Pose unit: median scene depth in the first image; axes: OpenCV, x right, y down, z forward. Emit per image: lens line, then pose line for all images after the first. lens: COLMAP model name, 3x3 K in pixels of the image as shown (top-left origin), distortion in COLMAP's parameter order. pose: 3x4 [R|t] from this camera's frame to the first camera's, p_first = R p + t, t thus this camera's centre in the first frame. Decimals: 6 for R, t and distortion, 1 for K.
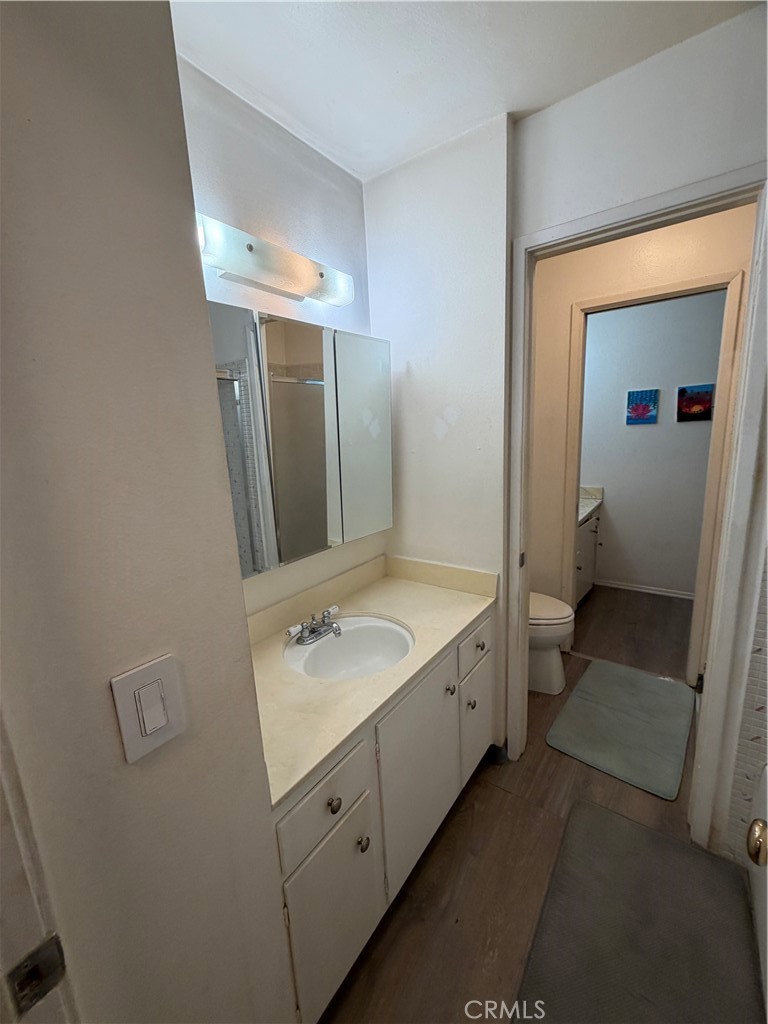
lens RADIAL K [[407.4, 0, 385.4], [0, 407.4, 508.3], [0, 0, 1]] dist [0.001766, -0.000420]
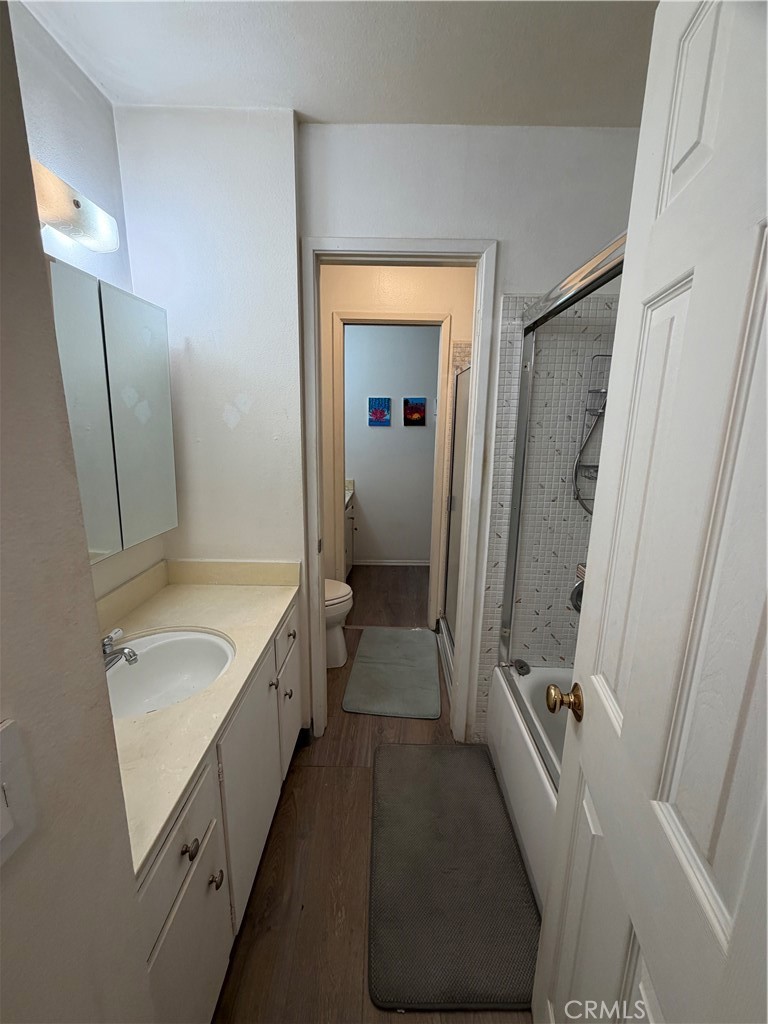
lens RADIAL K [[407.4, 0, 381.6], [0, 407.4, 508.5], [0, 0, 1]] dist [0.001766, -0.000420]
pose [[0.815817, -0.060538, 0.575132, -0.115197], [0.056527, 0.998091, 0.024876, 0.010130], [-0.575541, 0.012216, 0.817682, 0.032972]]
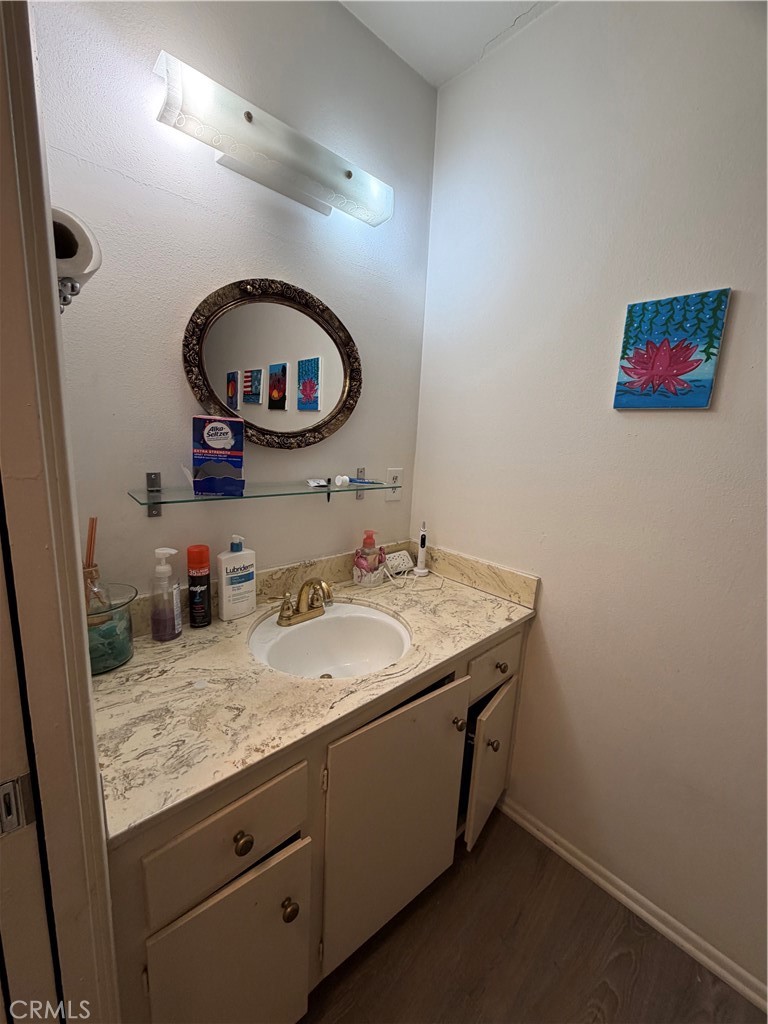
lens RADIAL K [[407.4, 0, 381.8], [0, 407.4, 506.7], [0, 0, 1]] dist [0.001766, -0.000420]
pose [[0.978268, 0.125897, -0.164744, 0.780429], [-0.126450, 0.991947, 0.007168, -0.174518], [0.164320, 0.013820, 0.986310, 1.067992]]
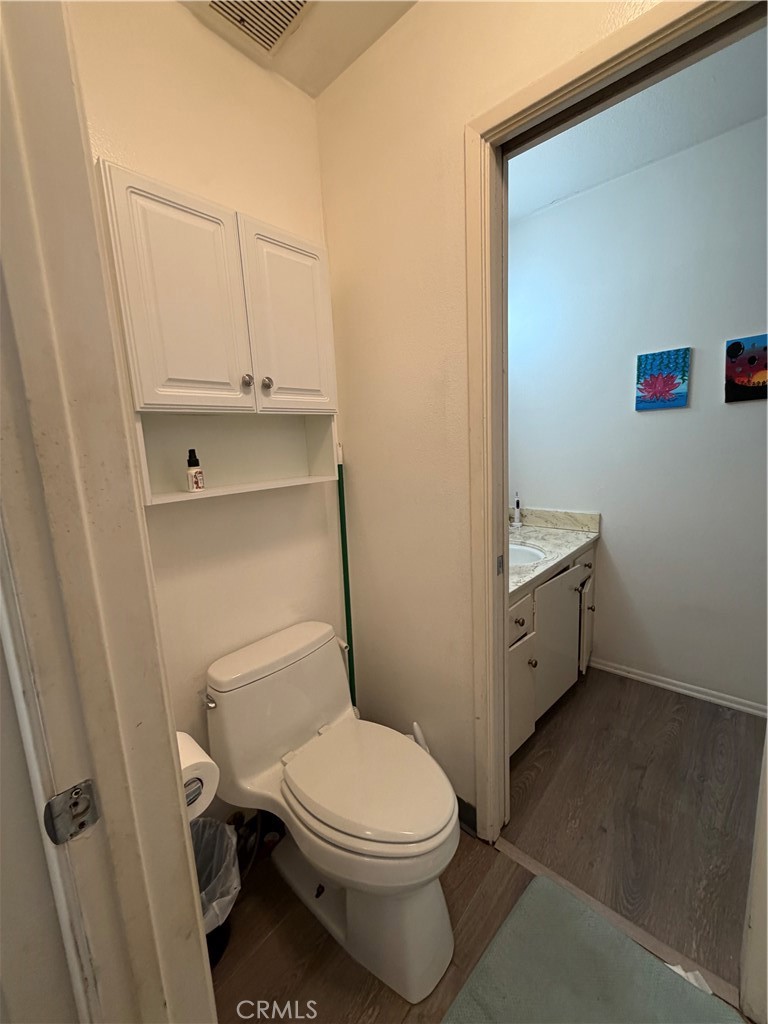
lens RADIAL K [[407.4, 0, 382.7], [0, 407.4, 508.4], [0, 0, 1]] dist [0.001766, -0.000420]
pose [[0.994770, 0.013134, -0.101288, 0.466875], [-0.016067, 0.999473, -0.028203, -0.063255], [0.100864, 0.029683, 0.994457, 0.608609]]
